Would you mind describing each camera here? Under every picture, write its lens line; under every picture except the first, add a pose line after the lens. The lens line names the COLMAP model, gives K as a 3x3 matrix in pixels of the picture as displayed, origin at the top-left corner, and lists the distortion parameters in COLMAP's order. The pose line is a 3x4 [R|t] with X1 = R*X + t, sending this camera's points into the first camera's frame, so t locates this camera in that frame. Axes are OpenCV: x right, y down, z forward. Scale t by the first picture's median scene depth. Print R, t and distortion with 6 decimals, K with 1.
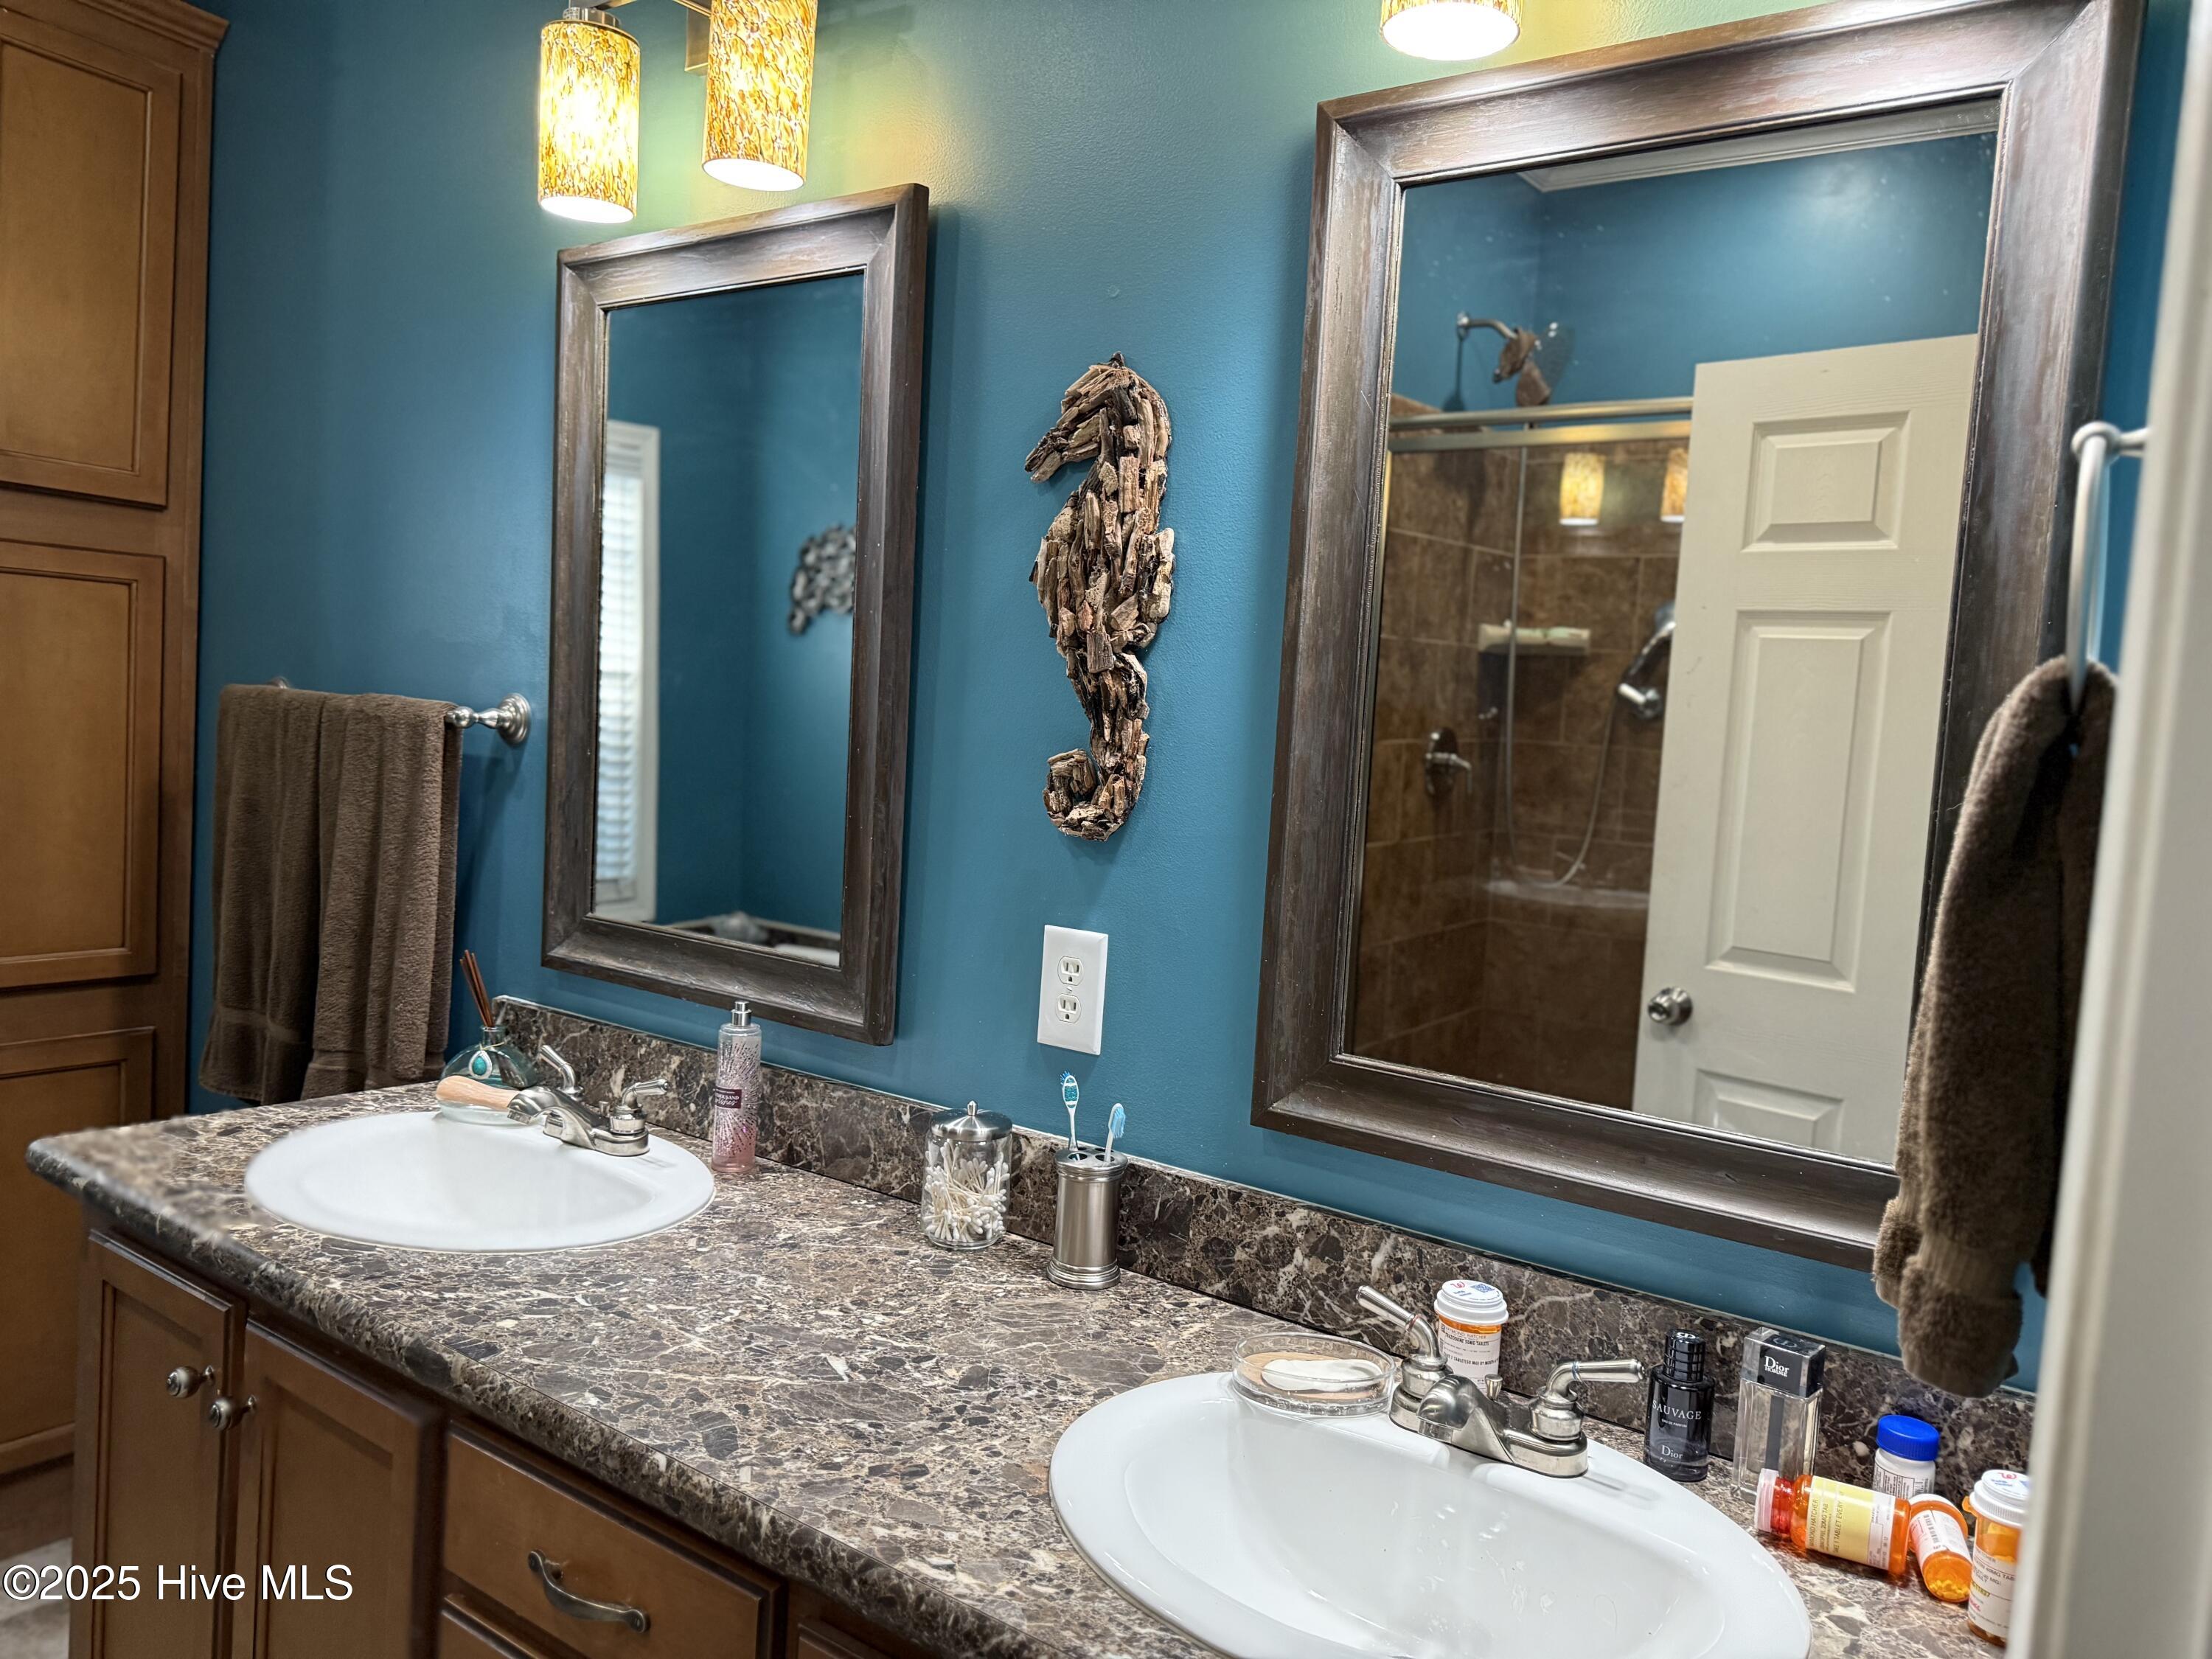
lens RADIAL K [[1550.3, 0, 1118.8], [0, 1550.3, 840.9], [0, 0, 1]] dist [0.043727, -0.051997]
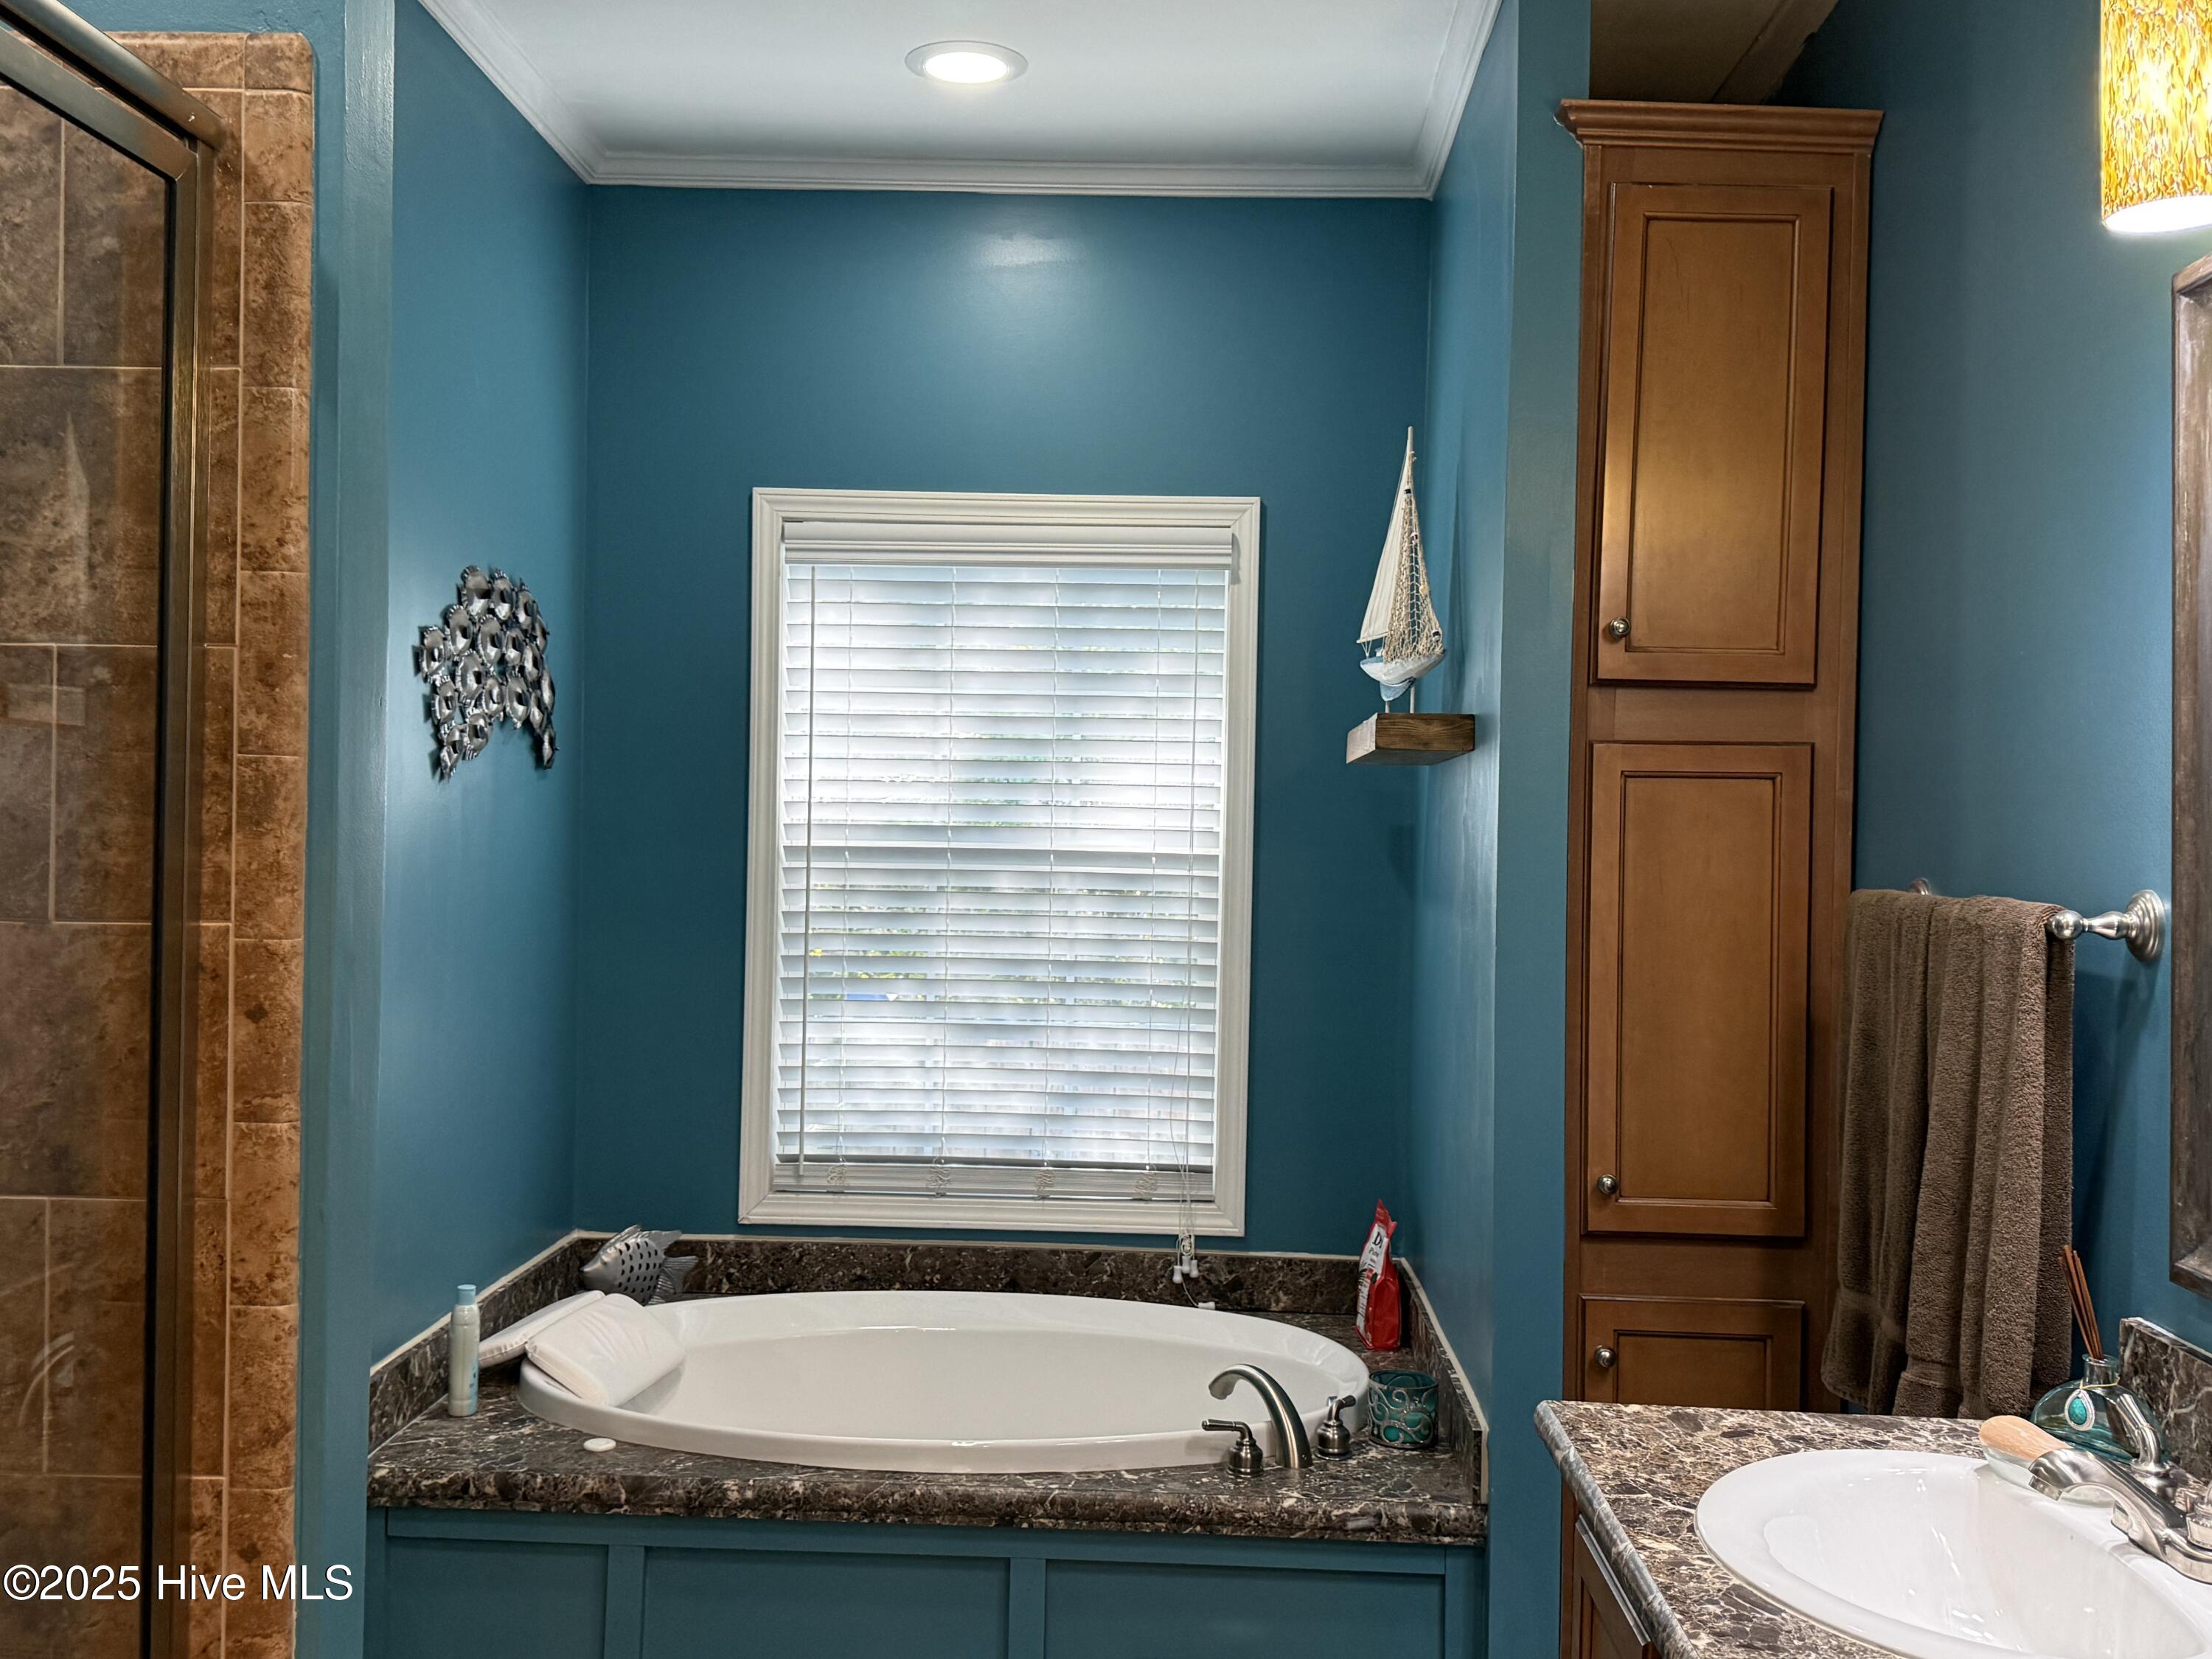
lens RADIAL K [[2067.4, 0, 1108.3], [0, 2067.4, 860.5], [0, 0, 1]] dist [0.005137, -0.028188]
pose [[0.547405, -0.043697, -0.835726, 0.145011], [-0.049623, 0.995184, -0.084538, -0.004677], [0.835395, 0.087748, 0.542600, 0.091794]]
